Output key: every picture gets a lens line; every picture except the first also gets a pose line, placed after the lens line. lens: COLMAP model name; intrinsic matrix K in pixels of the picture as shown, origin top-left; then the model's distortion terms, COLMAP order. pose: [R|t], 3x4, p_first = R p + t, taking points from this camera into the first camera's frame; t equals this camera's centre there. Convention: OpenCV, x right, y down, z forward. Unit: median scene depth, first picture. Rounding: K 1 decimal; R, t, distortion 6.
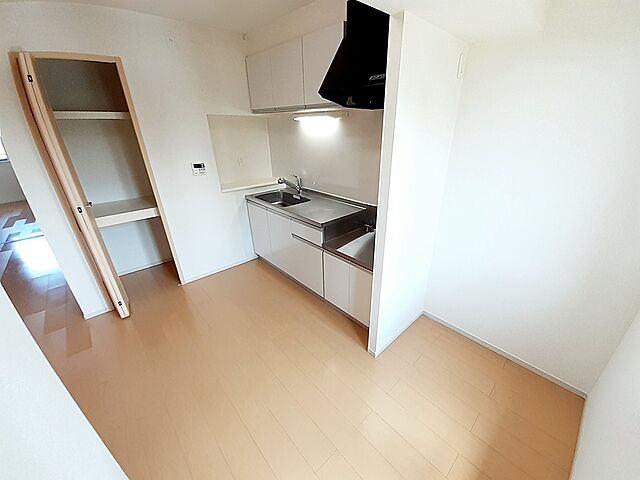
lens RADIAL K [[255.4, 0, 333.2], [0, 255.4, 240.8], [0, 0, 1]] dist [0.000365, -0.000026]
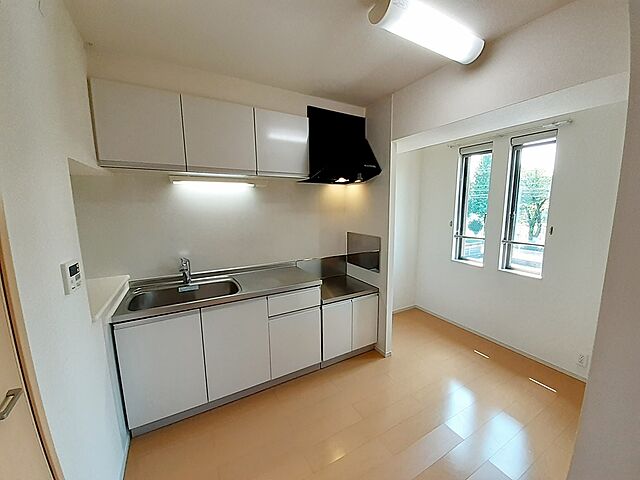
lens RADIAL K [[255.4, 0, 333.2], [0, 255.4, 240.8], [0, 0, 1]] dist [0.000365, -0.000026]
pose [[0.219987, -0.117239, 0.968432, -0.890291], [0.407362, 0.913089, 0.018003, -0.180973], [-0.886376, 0.390542, 0.248626, 0.562140]]
